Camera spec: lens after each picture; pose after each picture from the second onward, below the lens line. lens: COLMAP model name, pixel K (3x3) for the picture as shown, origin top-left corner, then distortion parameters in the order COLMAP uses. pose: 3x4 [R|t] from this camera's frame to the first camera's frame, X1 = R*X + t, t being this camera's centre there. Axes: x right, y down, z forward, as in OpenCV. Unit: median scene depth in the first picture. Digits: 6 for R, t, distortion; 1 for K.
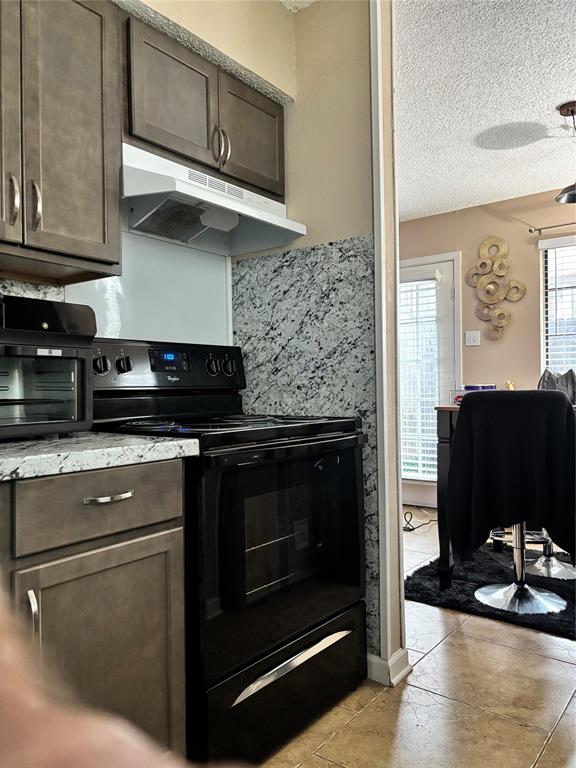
lens RADIAL K [[589.2, 0, 288.9], [0, 589.2, 383.1], [0, 0, 1]] dist [0.032279, -0.014358]
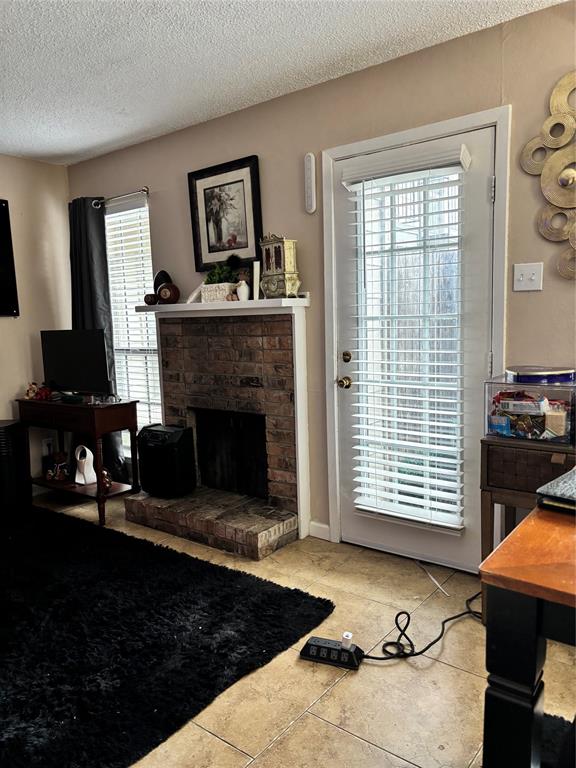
lens RADIAL K [[589.2, 0, 286.2], [0, 589.2, 385.0], [0, 0, 1]] dist [0.032279, -0.014358]
pose [[0.999659, -0.017198, -0.019644, 0.101164], [0.019591, 0.991455, 0.128973, -0.051606], [0.017258, -0.129314, 0.991454, 0.451701]]
